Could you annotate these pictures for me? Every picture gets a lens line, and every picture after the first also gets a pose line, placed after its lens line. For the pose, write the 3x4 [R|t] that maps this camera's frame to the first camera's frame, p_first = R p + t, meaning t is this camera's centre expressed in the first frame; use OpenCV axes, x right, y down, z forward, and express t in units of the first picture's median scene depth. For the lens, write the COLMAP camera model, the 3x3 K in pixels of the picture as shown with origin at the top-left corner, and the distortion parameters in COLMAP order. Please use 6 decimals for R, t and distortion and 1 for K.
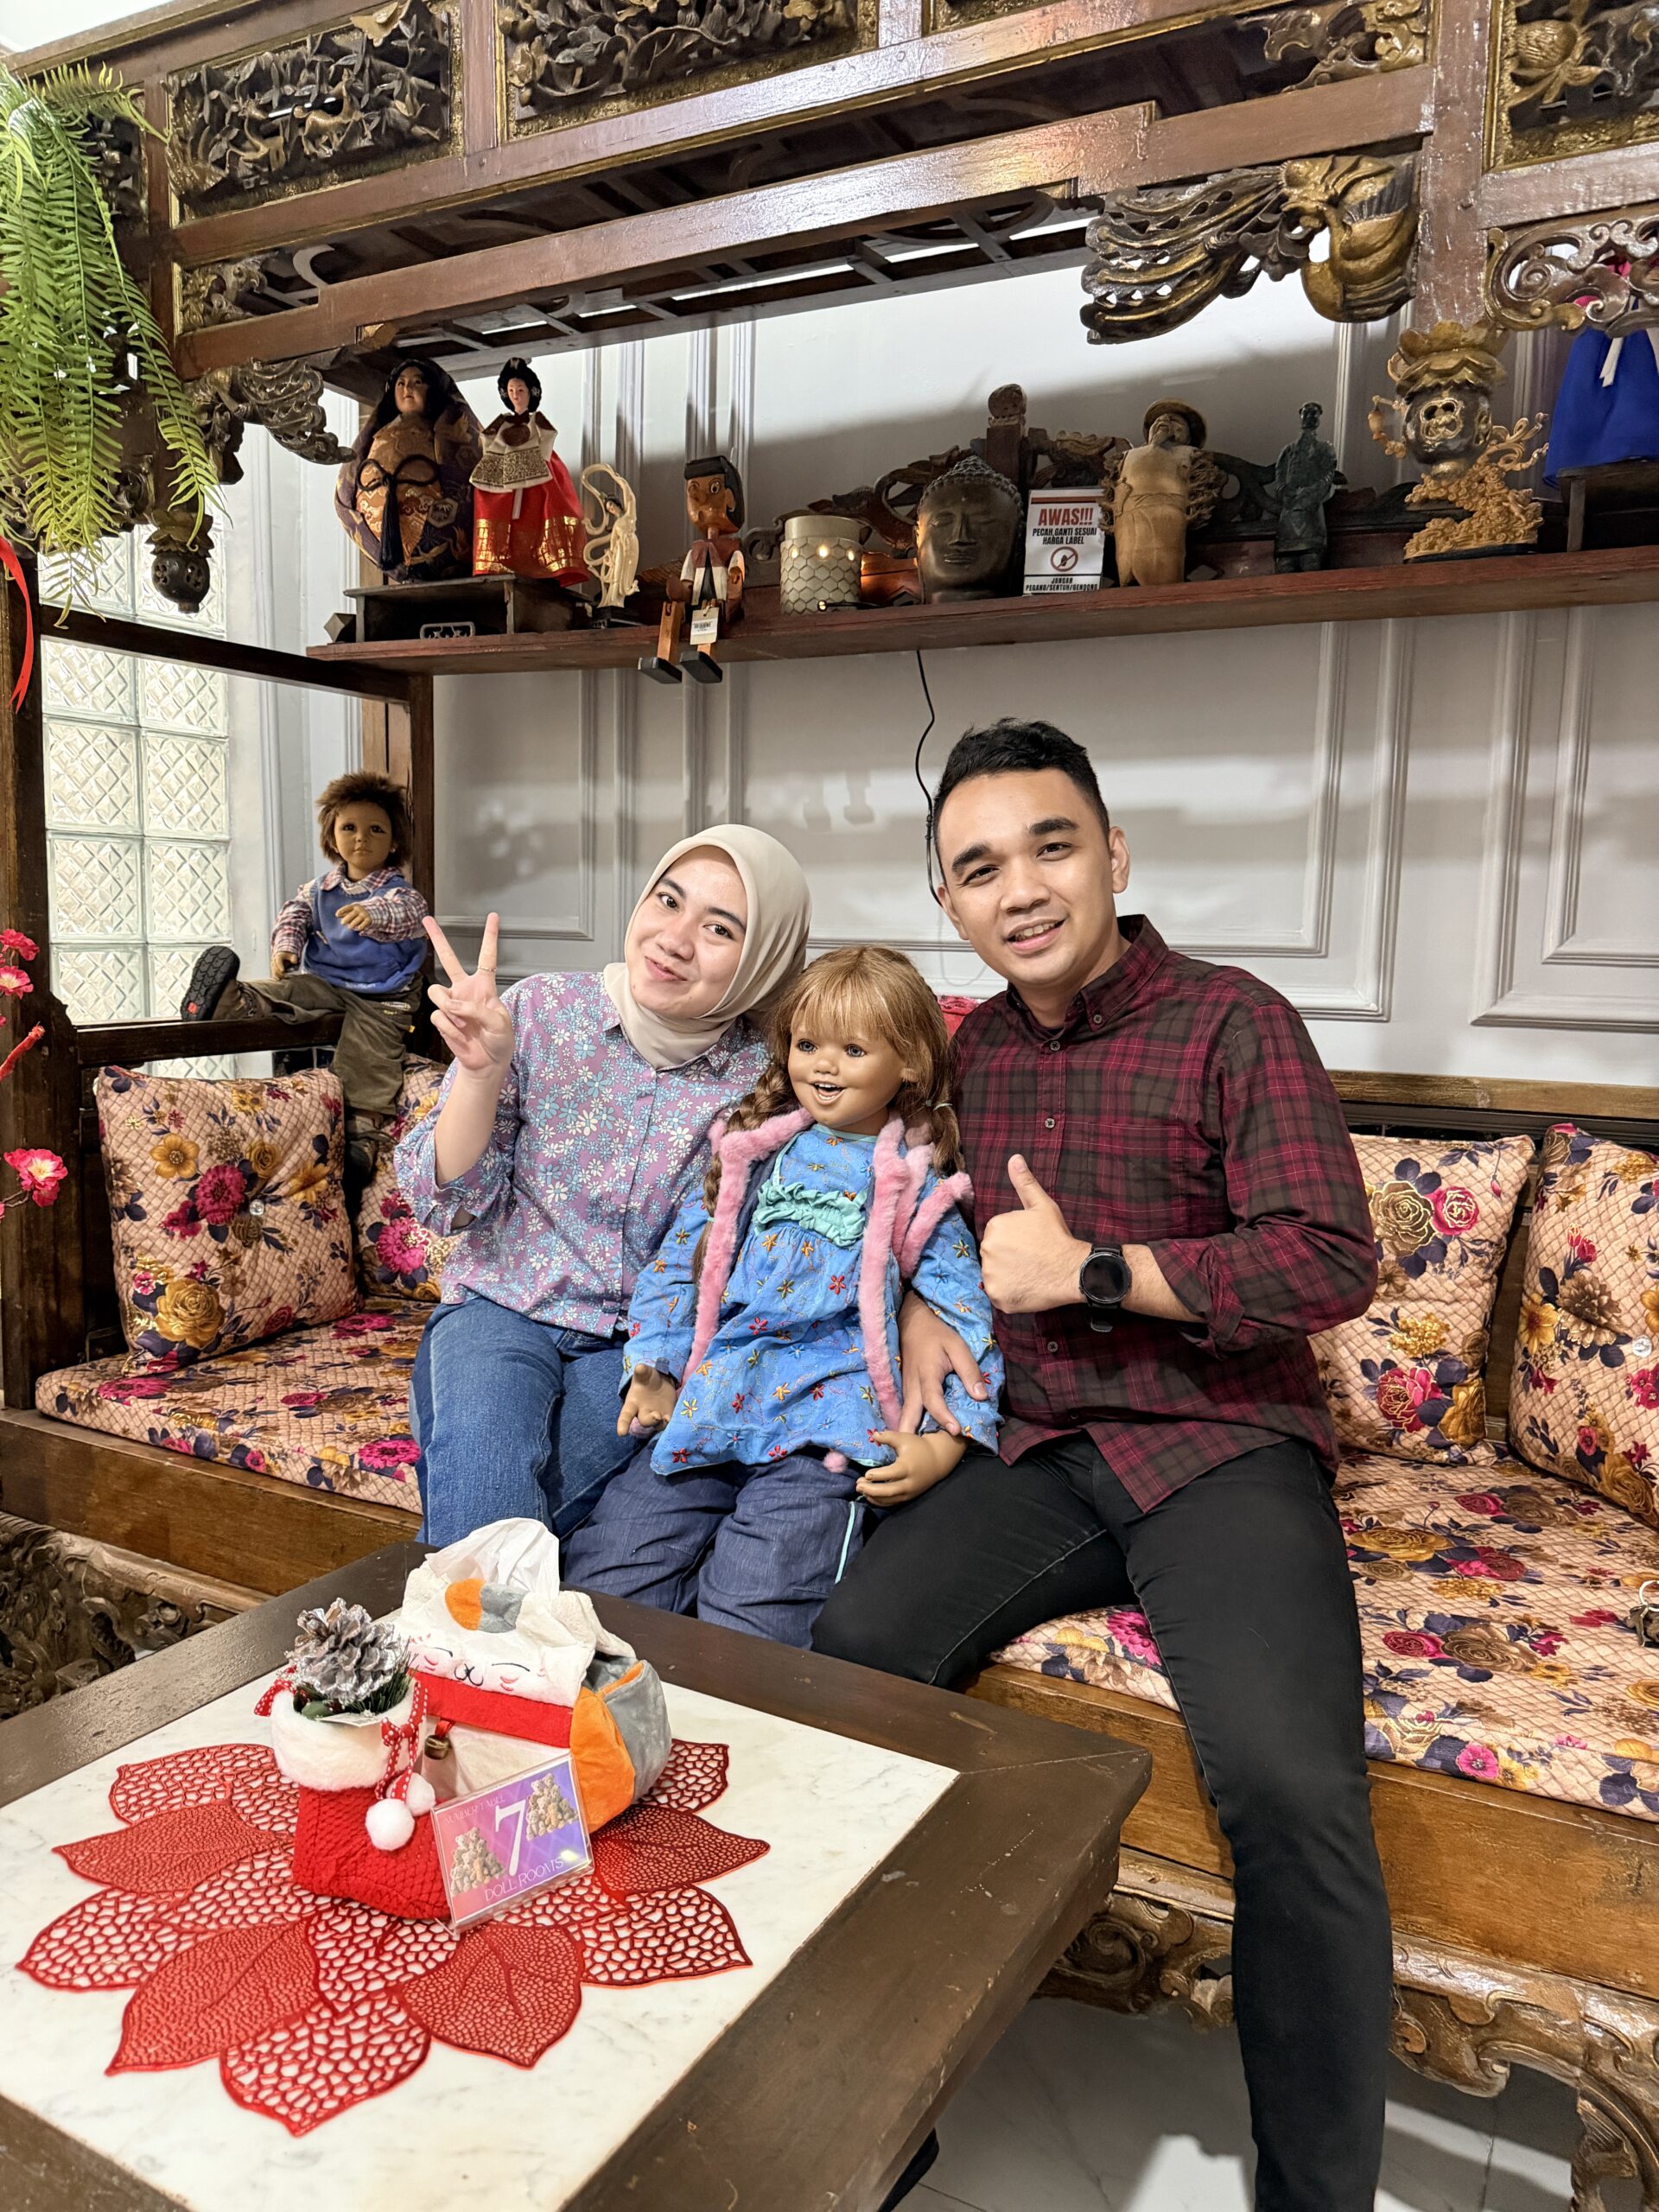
lens RADIAL K [[1498.3, 0, 833.2], [0, 1498.3, 1069.3], [0, 0, 1]] dist [-0.004878, -0.106530]
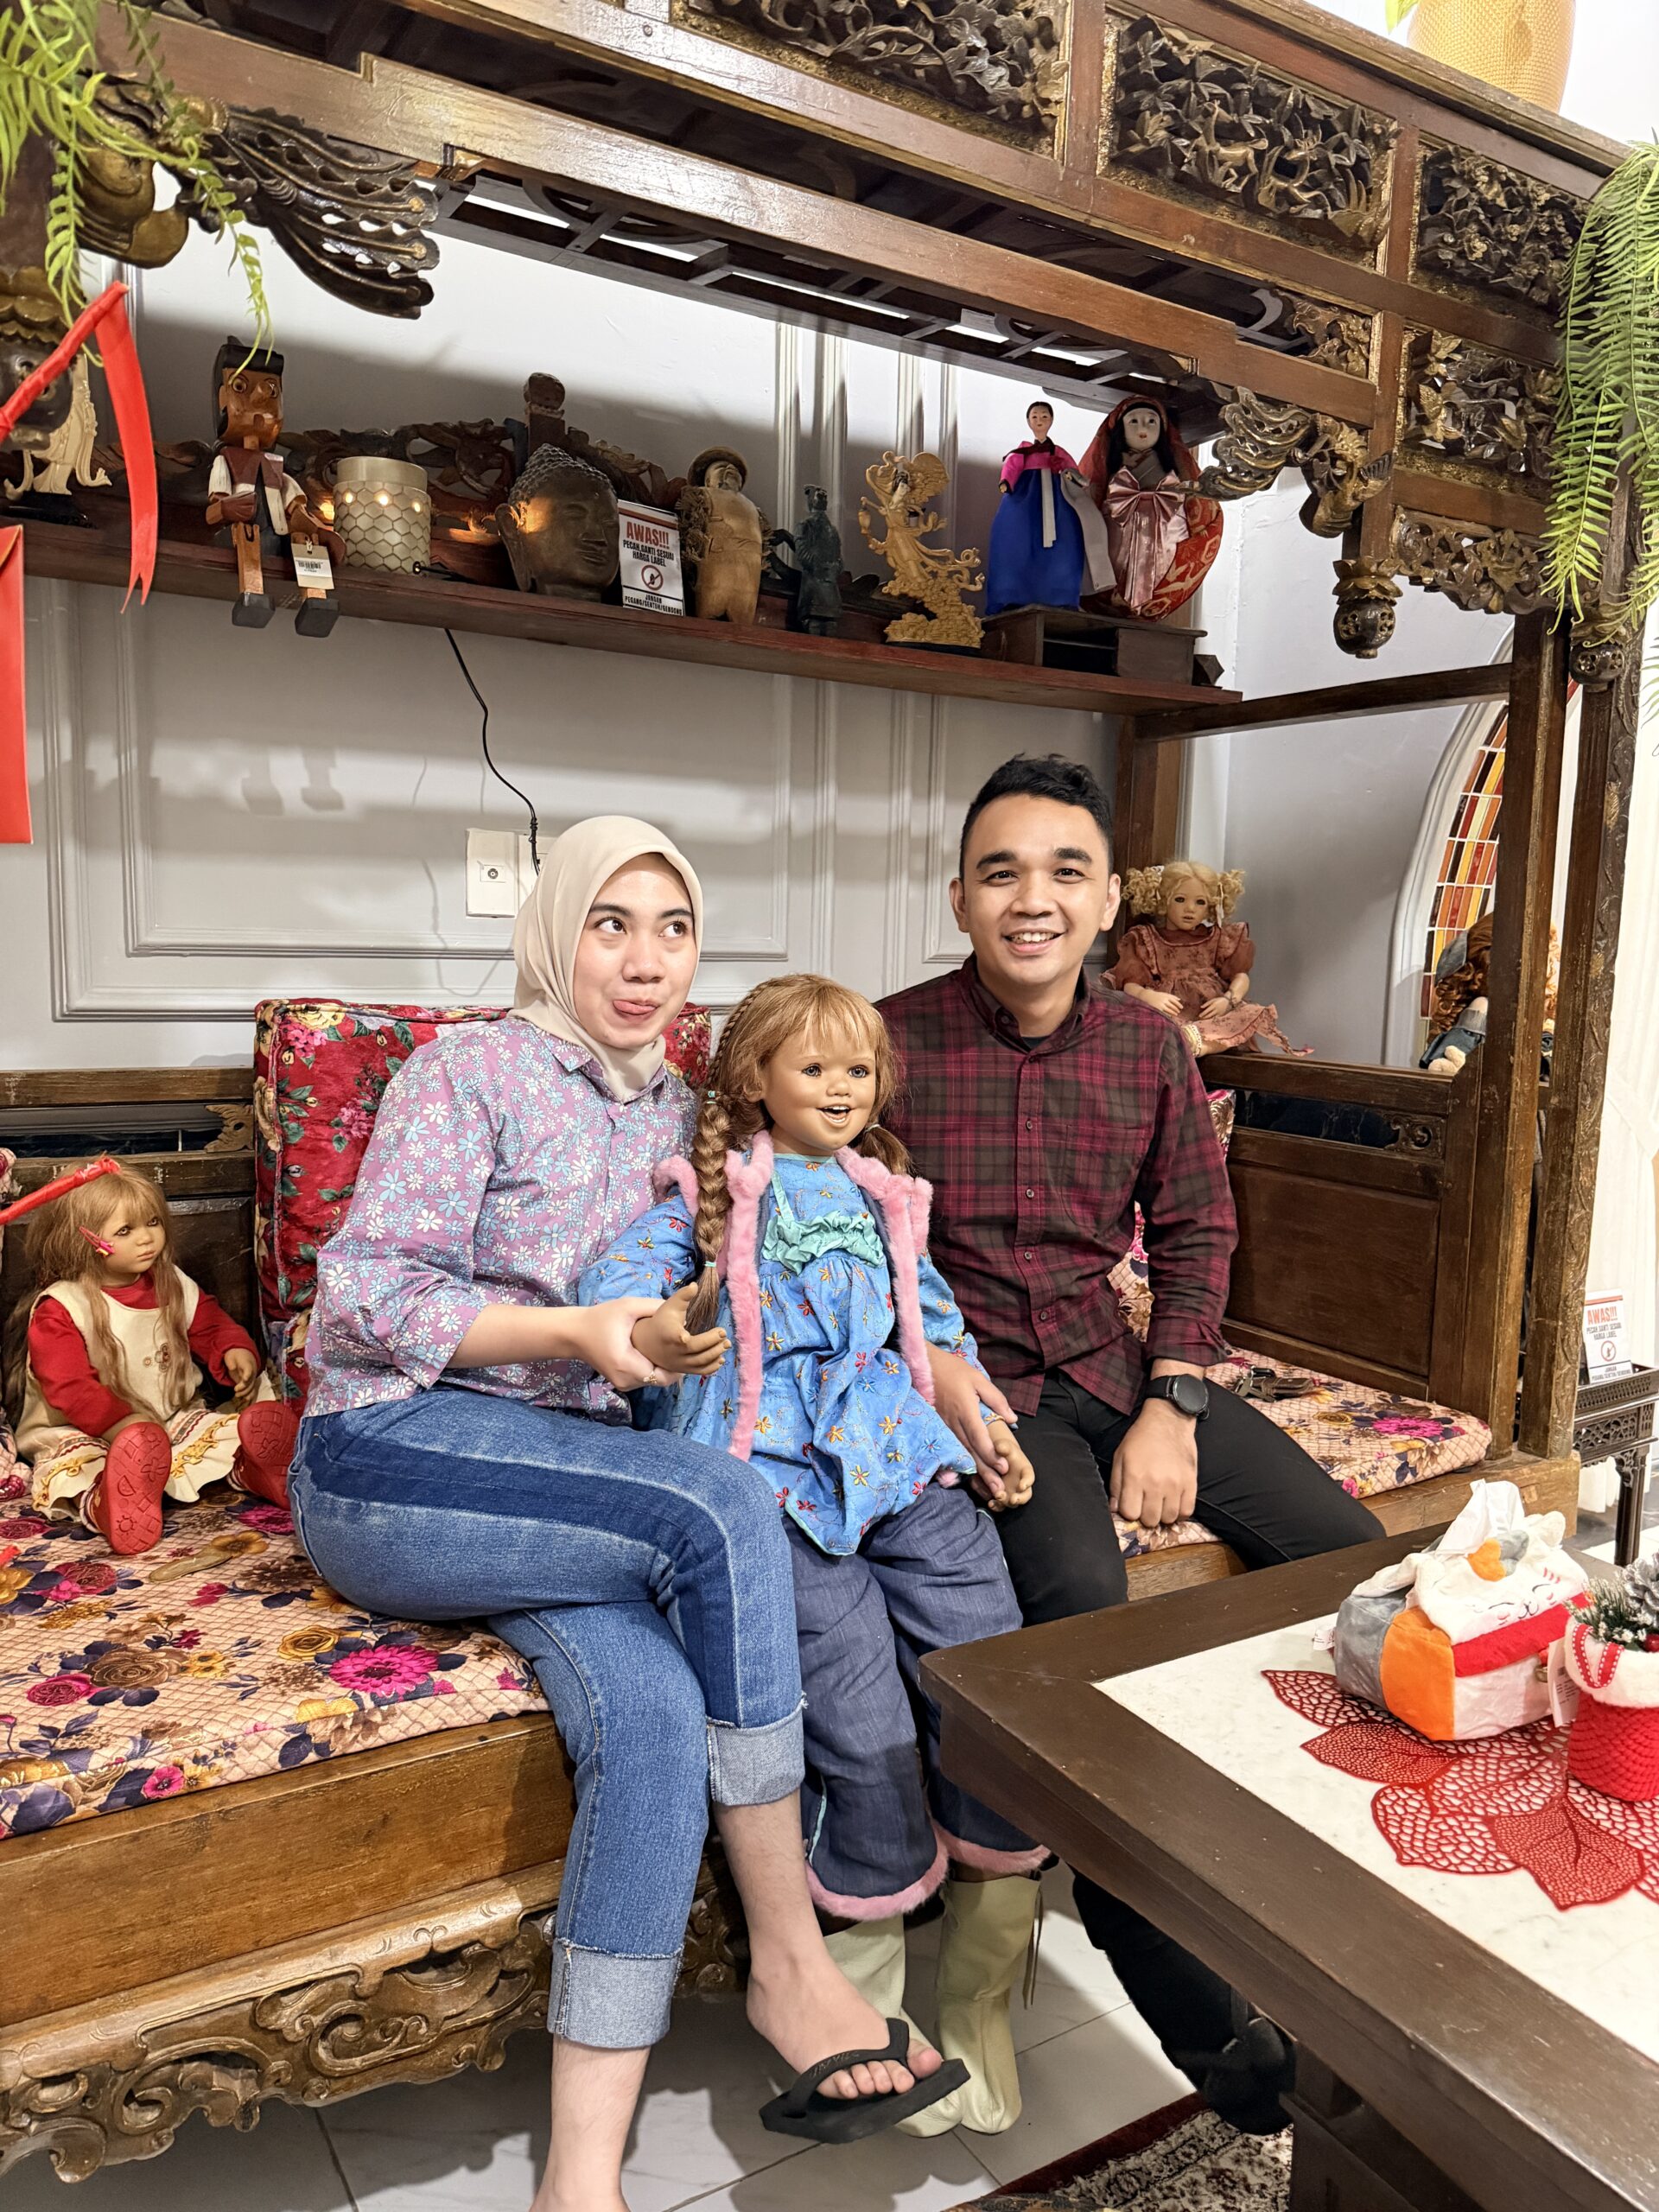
lens RADIAL K [[1595.4, 0, 832.8], [0, 1595.4, 1078.4], [0, 0, 1]] dist [-0.054388, -0.002696]
pose [[0.495283, -0.081196, 0.864929, -0.776358], [0.068509, 0.996172, 0.054287, -0.056024], [-0.866026, 0.032368, 0.498950, 0.386447]]
